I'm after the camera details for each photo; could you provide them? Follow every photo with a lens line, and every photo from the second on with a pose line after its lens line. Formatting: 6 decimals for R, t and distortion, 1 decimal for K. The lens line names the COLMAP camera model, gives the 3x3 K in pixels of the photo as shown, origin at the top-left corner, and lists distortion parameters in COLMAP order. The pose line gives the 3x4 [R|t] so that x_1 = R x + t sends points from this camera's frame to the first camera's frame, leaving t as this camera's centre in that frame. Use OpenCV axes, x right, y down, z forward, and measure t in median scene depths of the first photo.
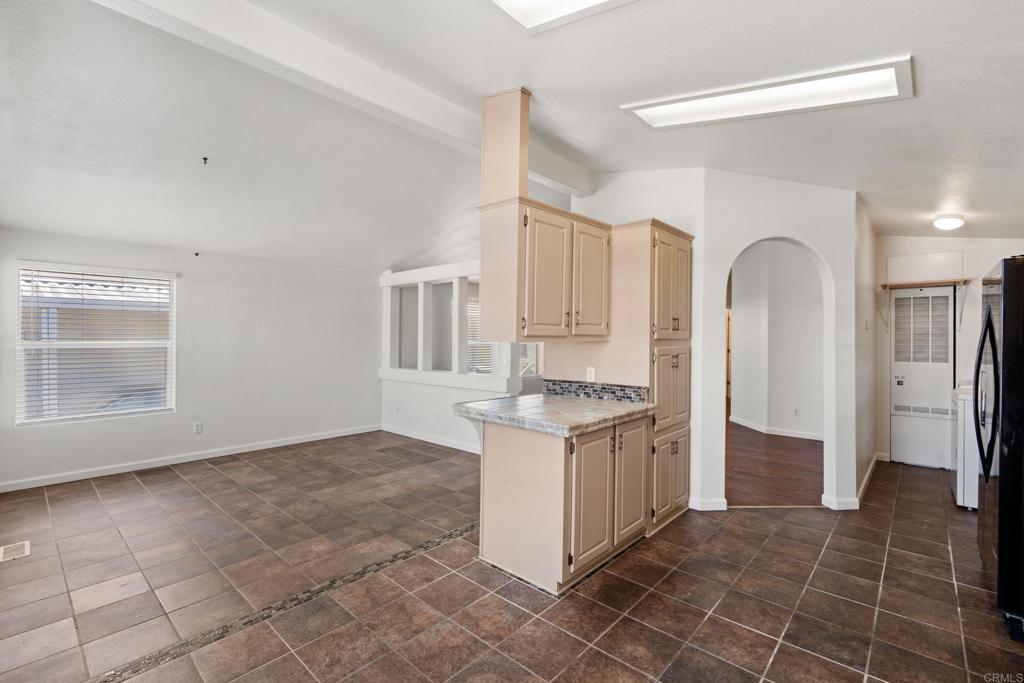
lens RADIAL K [[457.1, 0, 504.3], [0, 457.1, 341.8], [0, 0, 1]] dist [-0.001778, -0.000290]
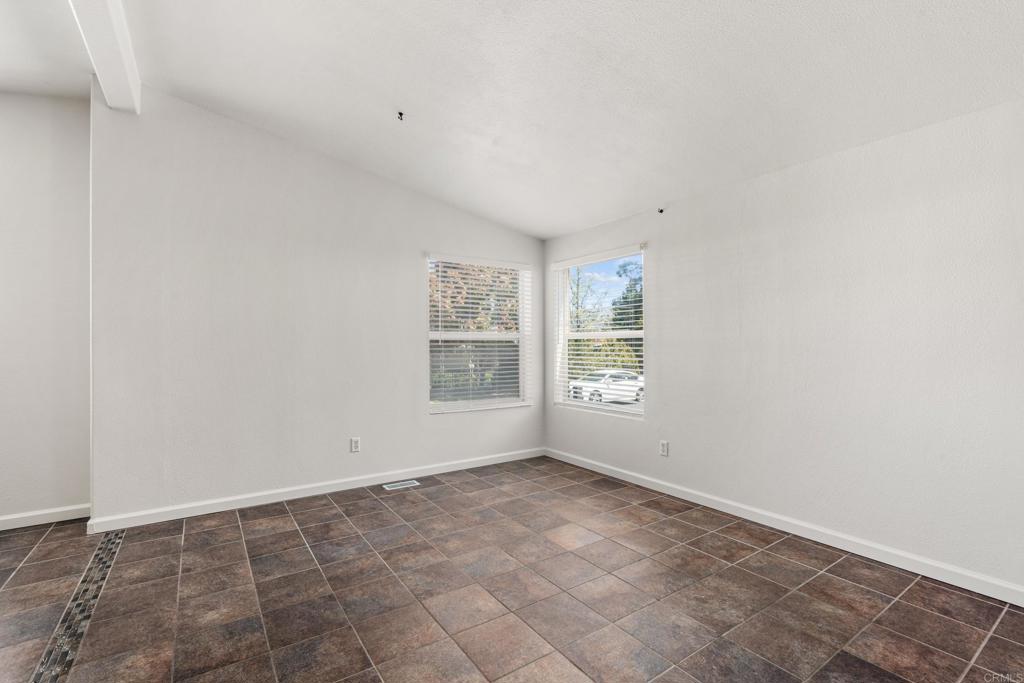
lens RADIAL K [[457.1, 0, 512.0], [0, 457.1, 339.4], [0, 0, 1]] dist [-0.001778, -0.000290]
pose [[-0.227221, -0.019473, -0.973649, 0.125375], [-0.008941, 0.999800, -0.017910, 0.040448], [0.973802, 0.004636, -0.227349, 1.244634]]
